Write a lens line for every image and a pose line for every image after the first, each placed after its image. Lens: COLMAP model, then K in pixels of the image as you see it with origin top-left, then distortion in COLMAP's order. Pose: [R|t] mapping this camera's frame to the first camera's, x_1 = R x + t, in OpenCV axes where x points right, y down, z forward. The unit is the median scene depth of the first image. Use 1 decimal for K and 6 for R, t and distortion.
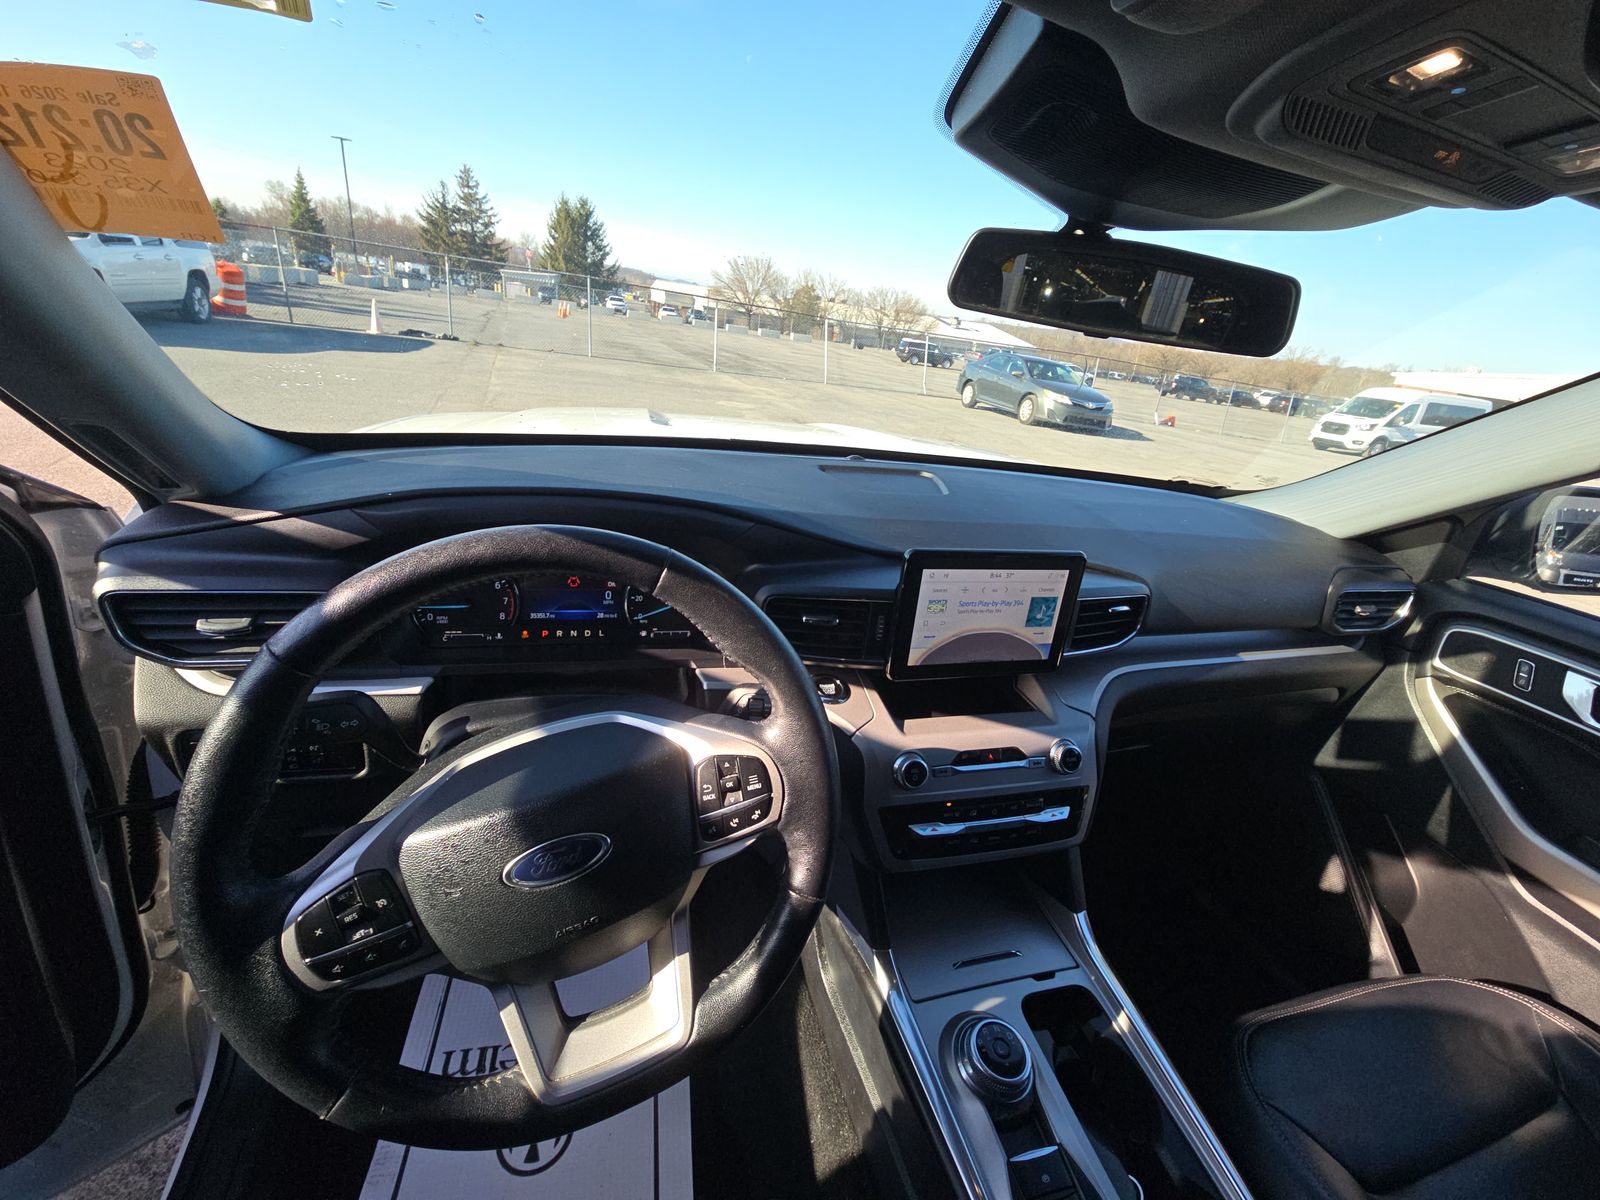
lens RADIAL K [[659.0, 0, 800.0], [0, 659.0, 600.0], [0, 0, 1]] dist [0.000384, -0.000060]
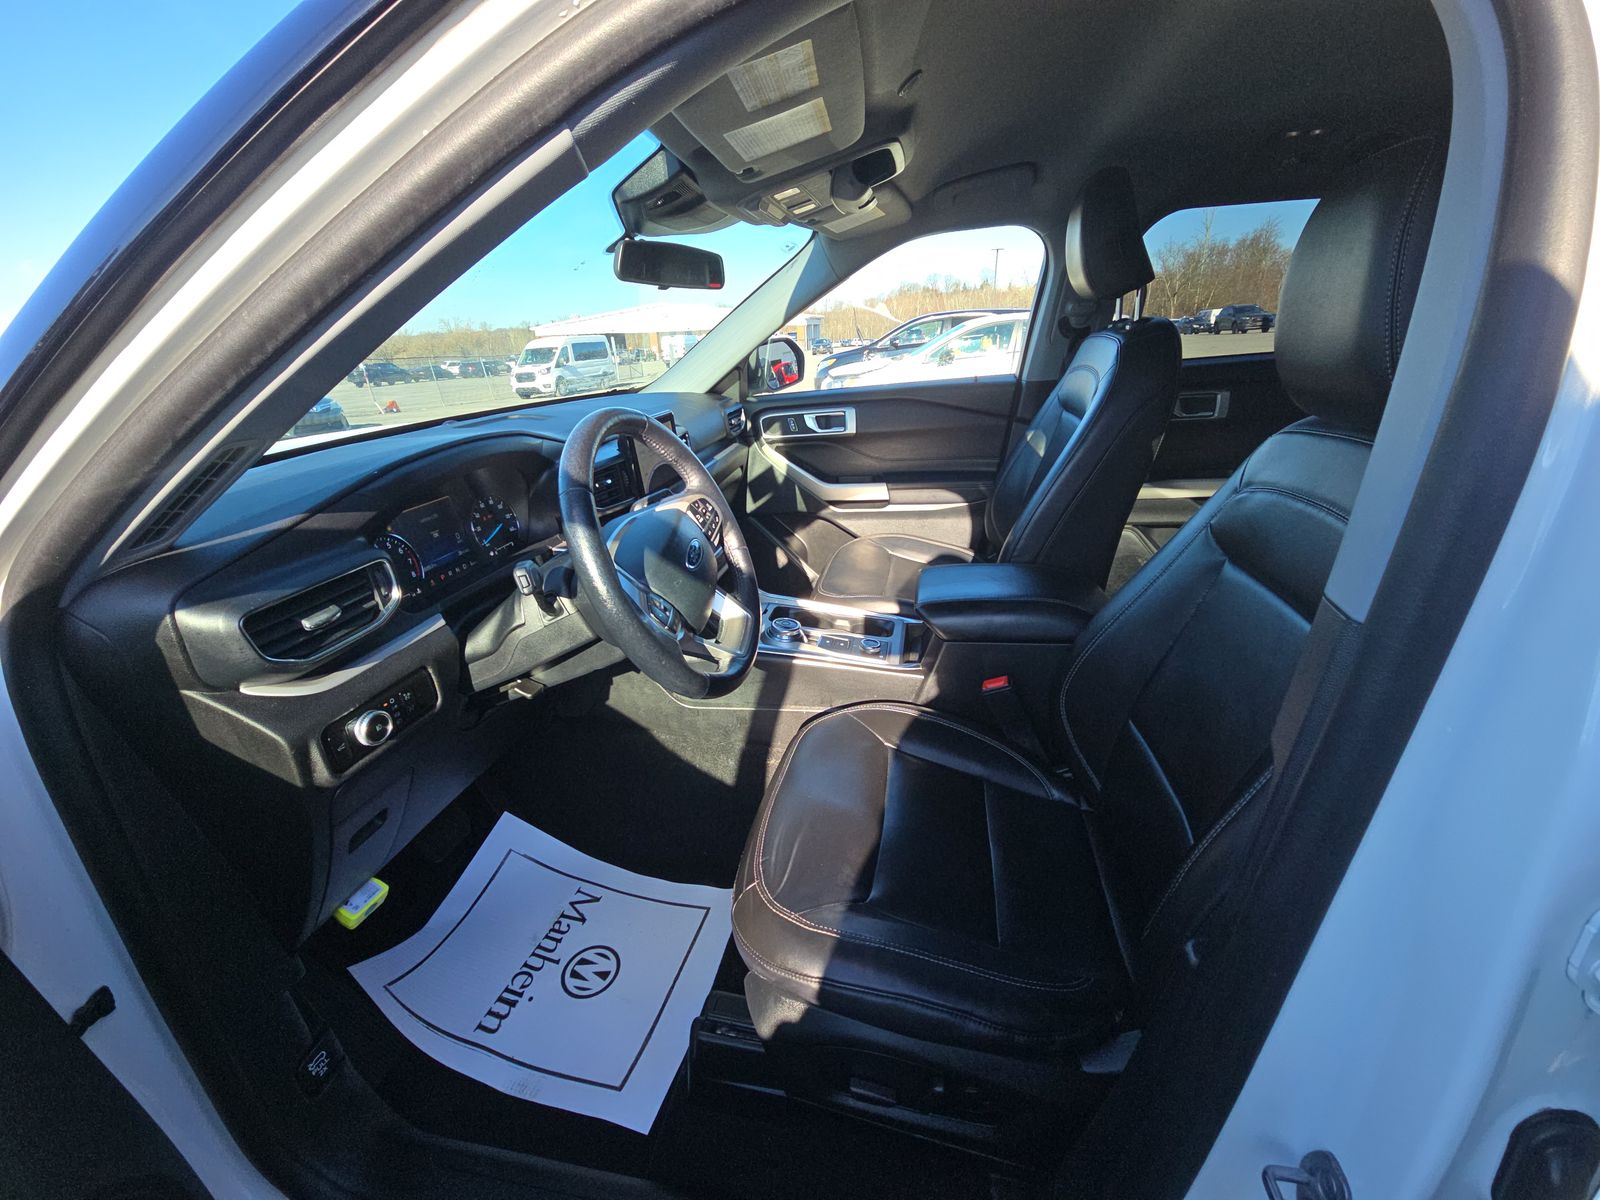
lens RADIAL K [[659.0, 0, 800.0], [0, 659.0, 600.0], [0, 0, 1]] dist [0.000384, -0.000060]
pose [[0.452447, -0.466711, 0.759916, -0.765063], [0.450792, 0.854932, 0.256668, 0.052829], [-0.769466, 0.226435, 0.597201, -0.193715]]
